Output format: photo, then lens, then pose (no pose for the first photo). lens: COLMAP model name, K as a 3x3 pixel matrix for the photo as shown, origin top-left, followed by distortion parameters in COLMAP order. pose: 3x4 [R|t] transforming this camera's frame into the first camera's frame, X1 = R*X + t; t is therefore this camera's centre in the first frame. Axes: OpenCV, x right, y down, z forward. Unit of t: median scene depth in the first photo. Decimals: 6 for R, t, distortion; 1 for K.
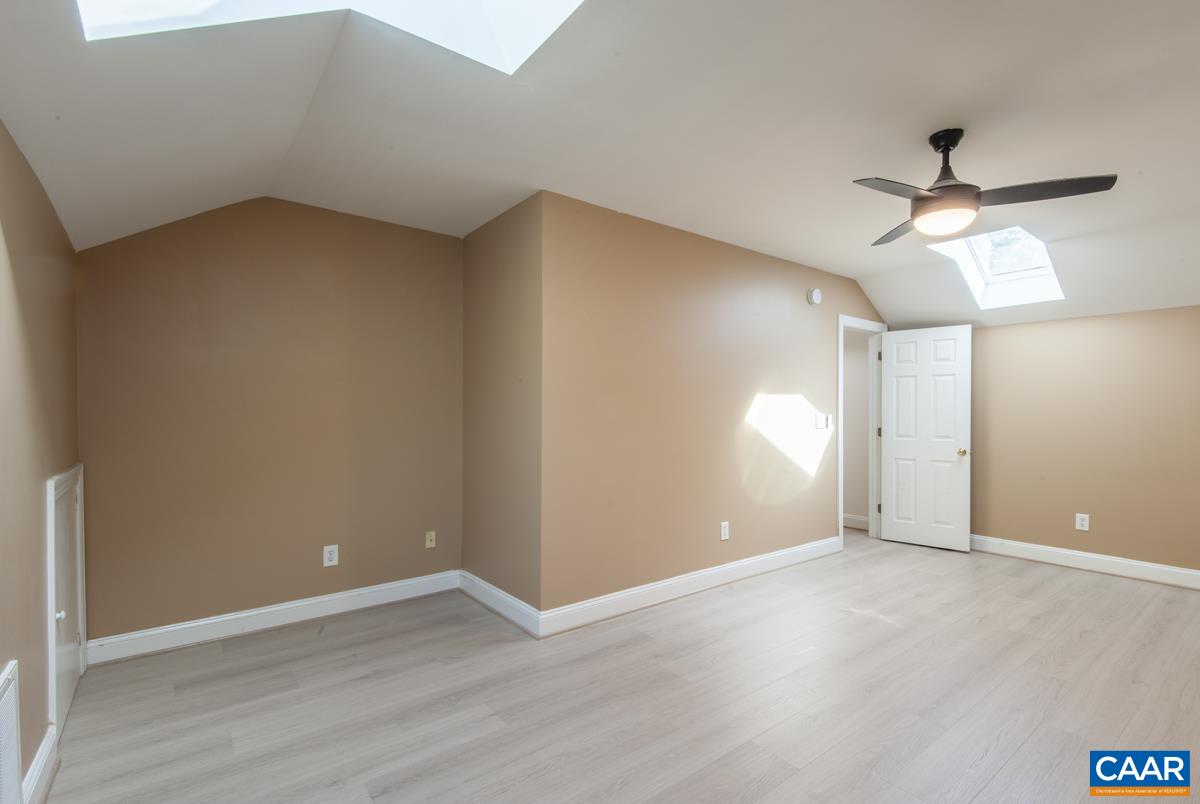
lens RADIAL K [[545.6, 0, 596.8], [0, 545.6, 416.6], [0, 0, 1]] dist [0.004661, 0.000147]
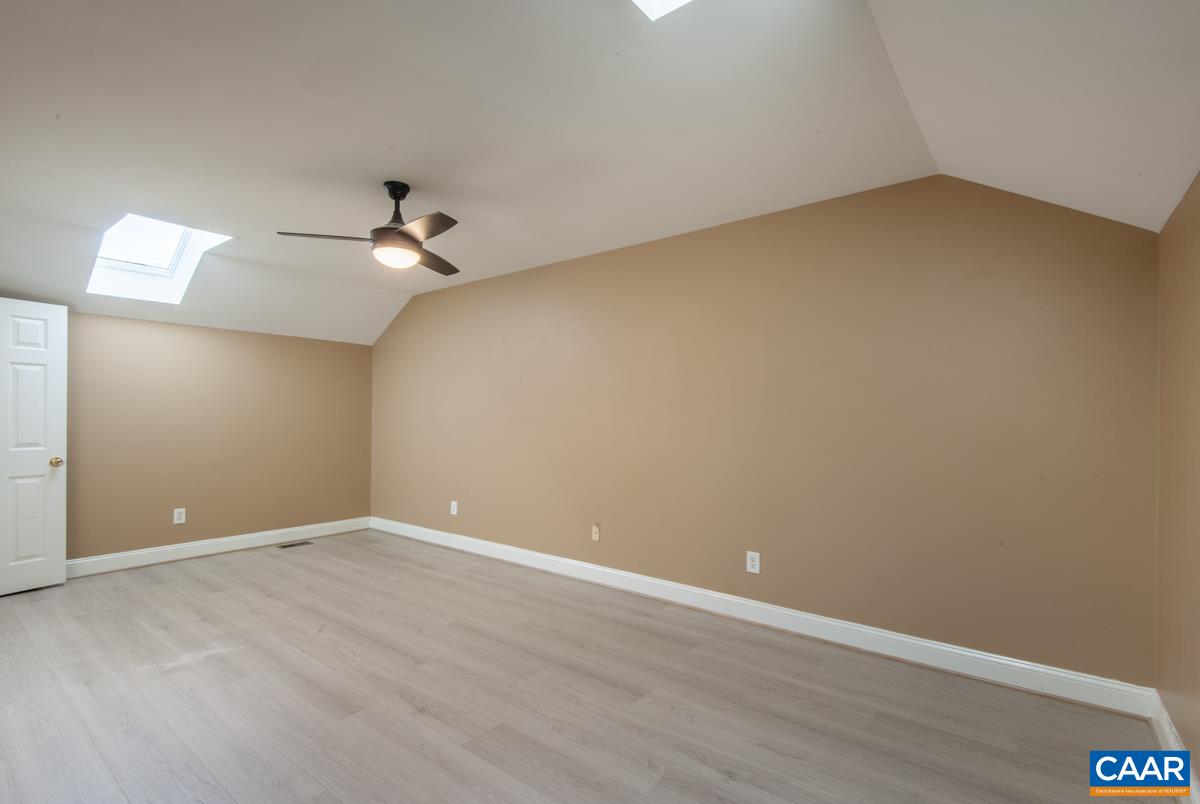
lens RADIAL K [[545.6, 0, 596.8], [0, 545.6, 416.6], [0, 0, 1]] dist [0.004661, 0.000147]
pose [[-0.247425, -0.001564, 0.968906, -0.354072], [0.001503, 0.999997, 0.001998, -0.003148], [-0.968906, 0.001951, -0.247422, 0.479828]]
